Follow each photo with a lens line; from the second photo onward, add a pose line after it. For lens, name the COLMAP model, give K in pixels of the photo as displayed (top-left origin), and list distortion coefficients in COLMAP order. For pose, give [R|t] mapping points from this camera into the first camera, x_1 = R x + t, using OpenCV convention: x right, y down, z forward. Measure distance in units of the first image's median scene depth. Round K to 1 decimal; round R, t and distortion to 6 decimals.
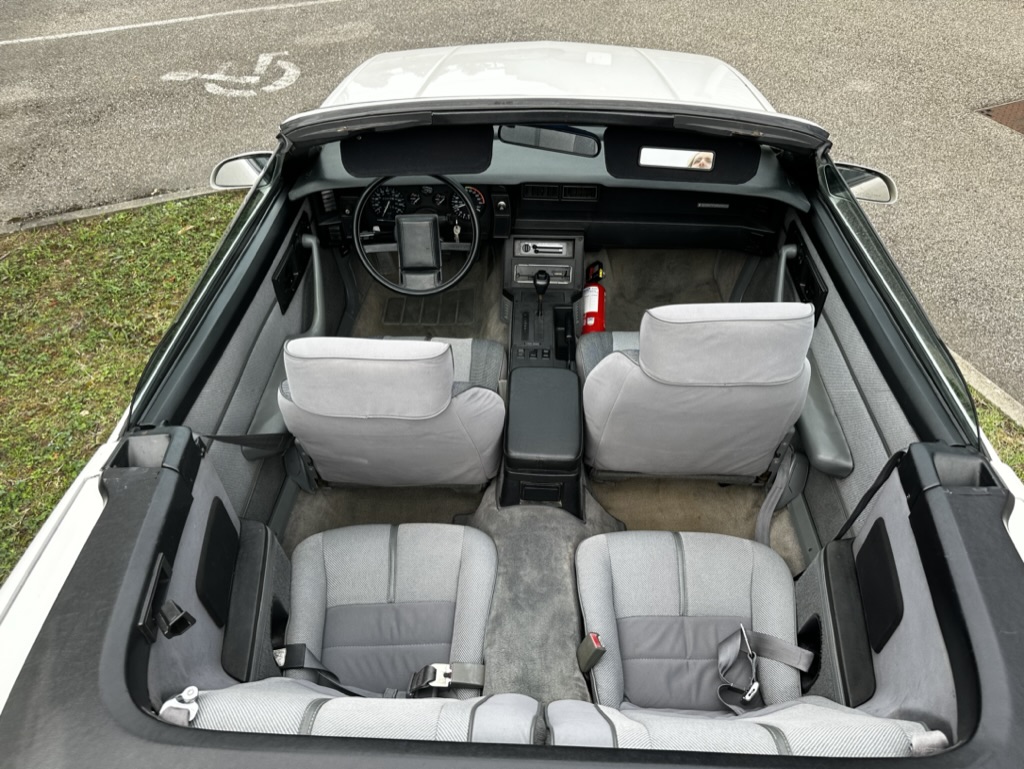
lens RADIAL K [[719.6, 0, 512.0], [0, 719.6, 384.5], [0, 0, 1]] dist [0.005794, -0.035104]
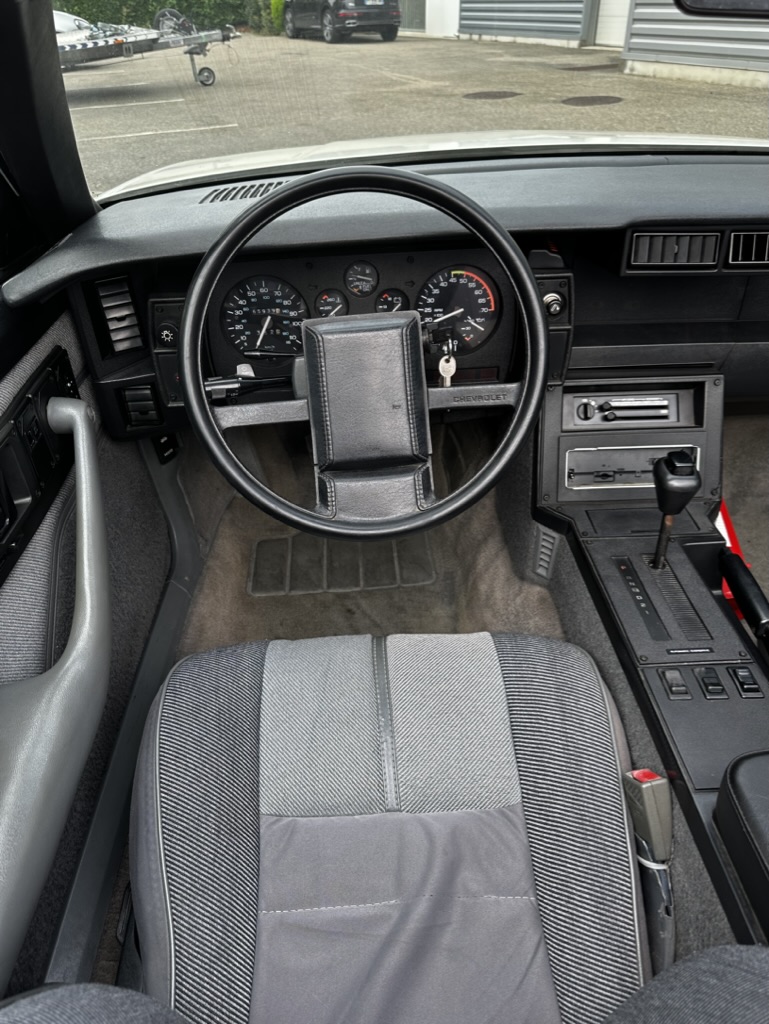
lens RADIAL K [[719.6, 0, 383.5], [0, 719.6, 525.8], [0, 0, 1]] dist [0.005794, -0.035104]
pose [[0.996581, -0.060176, 0.056607, -0.133555], [0.066393, 0.991113, -0.115267, -0.080164], [-0.049168, 0.118631, 0.991720, 0.590087]]
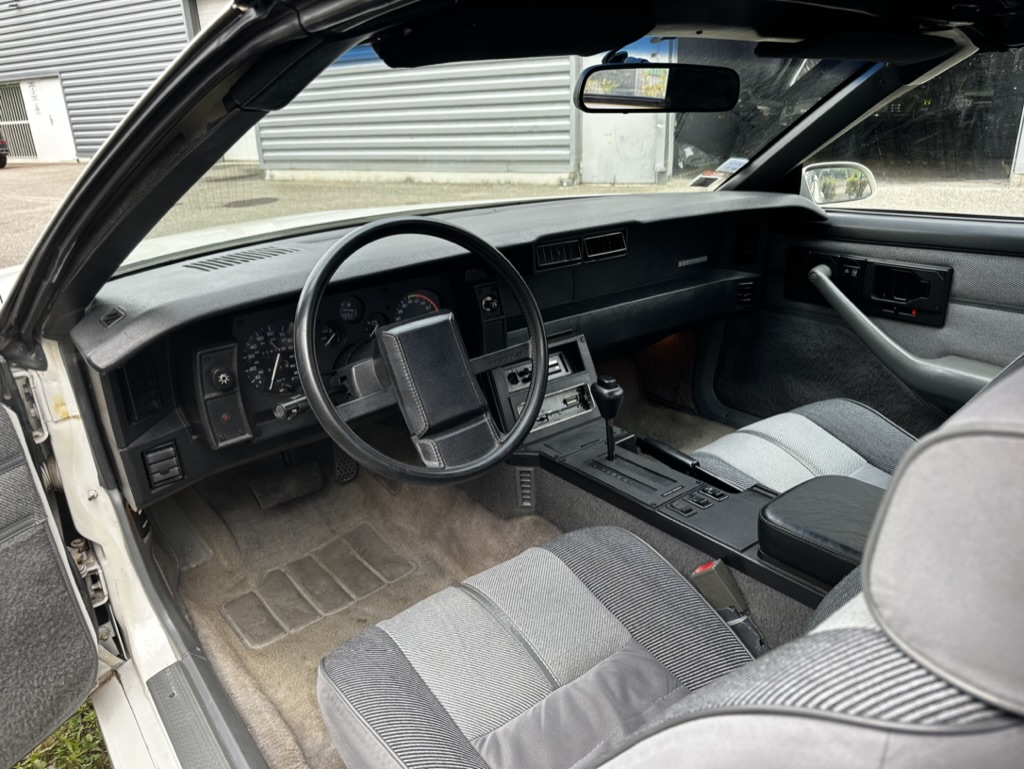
lens RADIAL K [[719.6, 0, 512.0], [0, 719.6, 384.5], [0, 0, 1]] dist [0.005794, -0.035104]
pose [[0.748951, -0.249027, 0.614051, -0.350869], [0.469647, 0.853225, -0.226800, -0.053219], [-0.467444, 0.458249, 0.755979, 0.564746]]
